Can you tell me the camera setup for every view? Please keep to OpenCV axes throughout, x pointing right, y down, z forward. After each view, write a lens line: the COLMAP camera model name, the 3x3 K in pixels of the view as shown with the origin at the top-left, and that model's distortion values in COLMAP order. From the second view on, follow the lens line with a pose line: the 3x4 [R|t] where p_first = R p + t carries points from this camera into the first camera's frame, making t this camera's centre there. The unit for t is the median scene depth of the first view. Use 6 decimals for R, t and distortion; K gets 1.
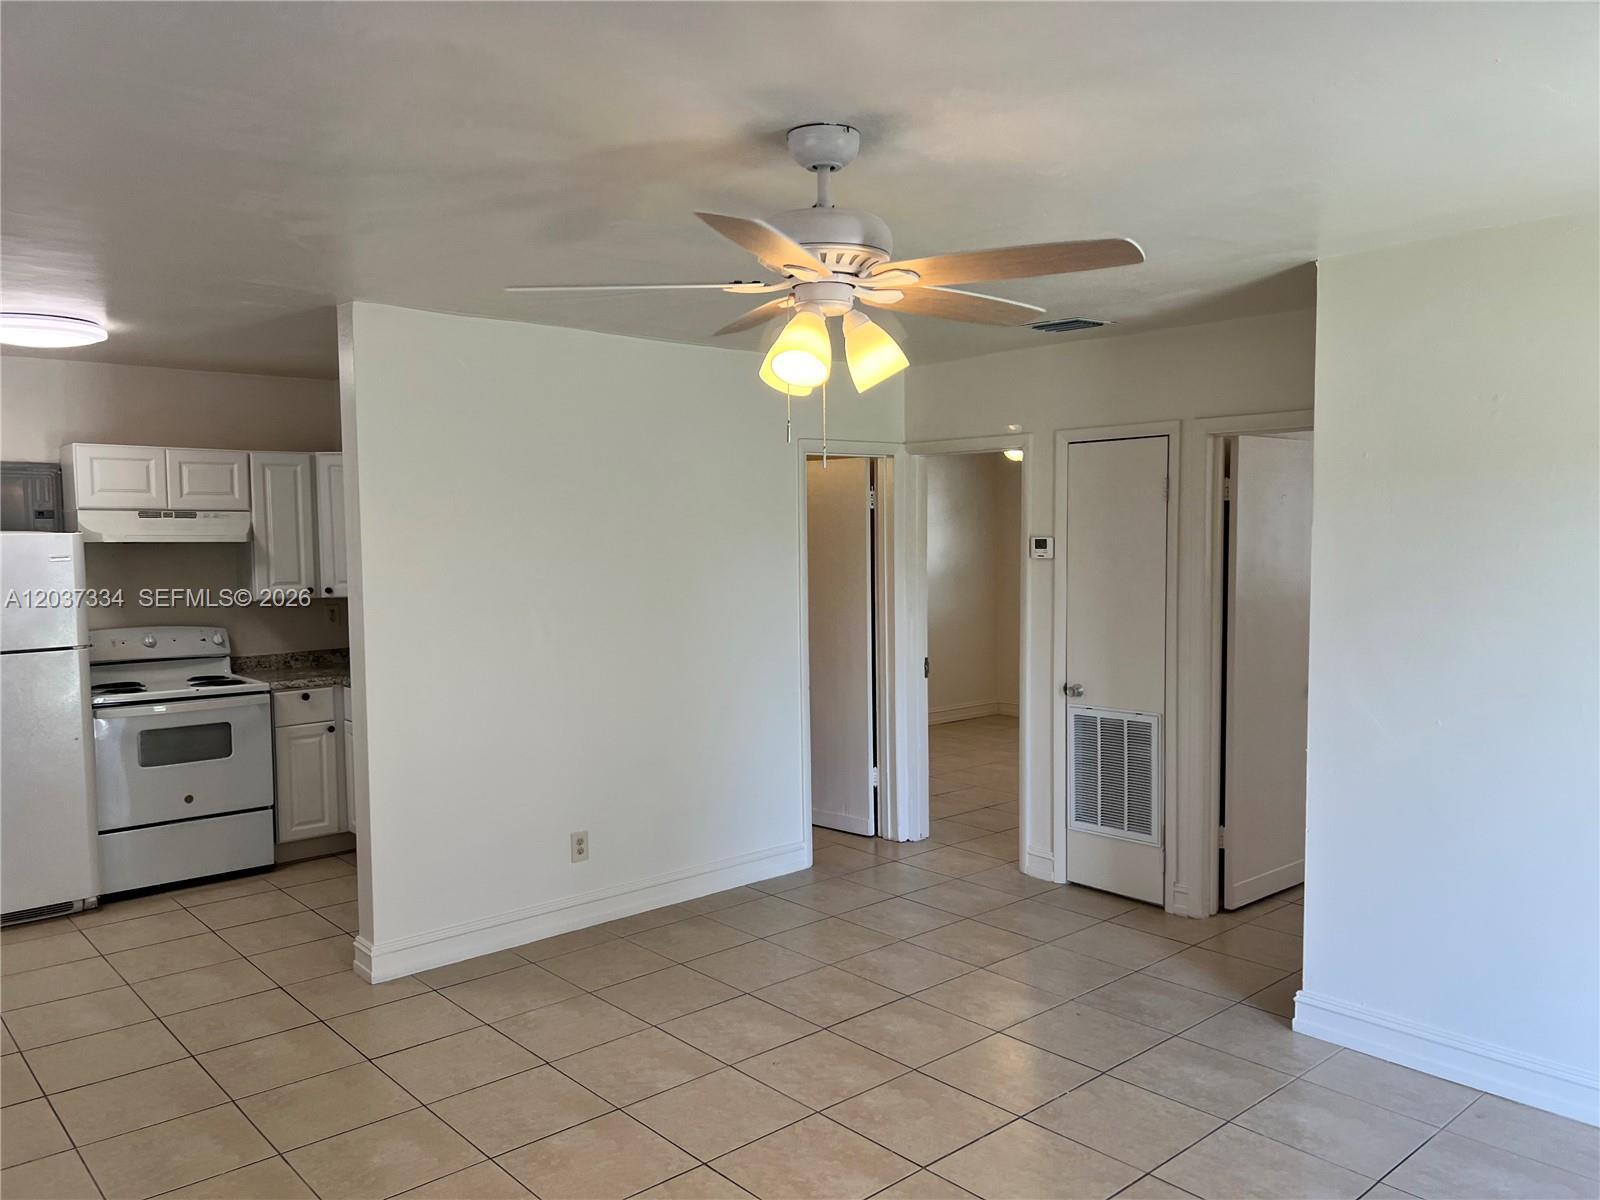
lens RADIAL K [[1221.0, 0, 800.0], [0, 1221.0, 600.0], [0, 0, 1]] dist [0.020705, 0.004362]
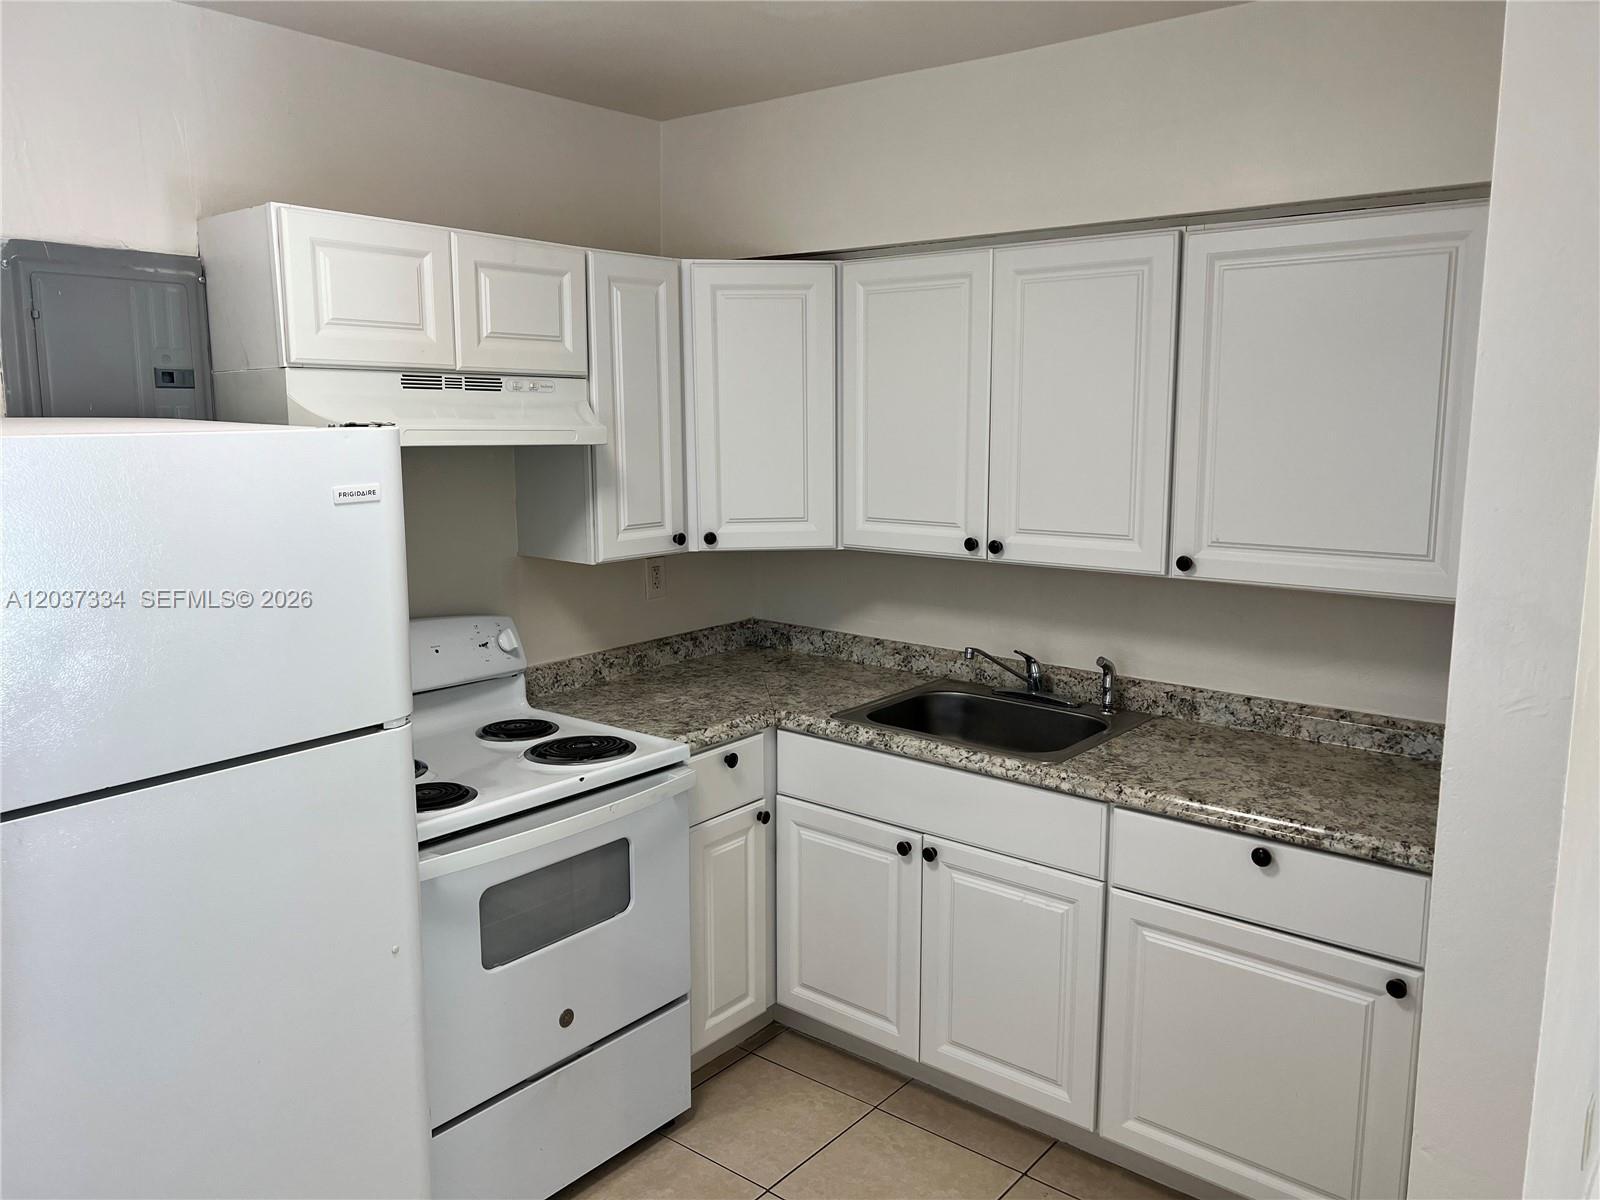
lens RADIAL K [[1208.5, 0, 800.3], [0, 1208.5, 588.0], [0, 0, 1]] dist [0.094660, -0.118952]
pose [[0.987832, -0.017942, 0.154483, -0.451606], [0.004488, 0.996198, 0.087006, -0.032442], [-0.155457, -0.085254, 0.984157, 0.525384]]
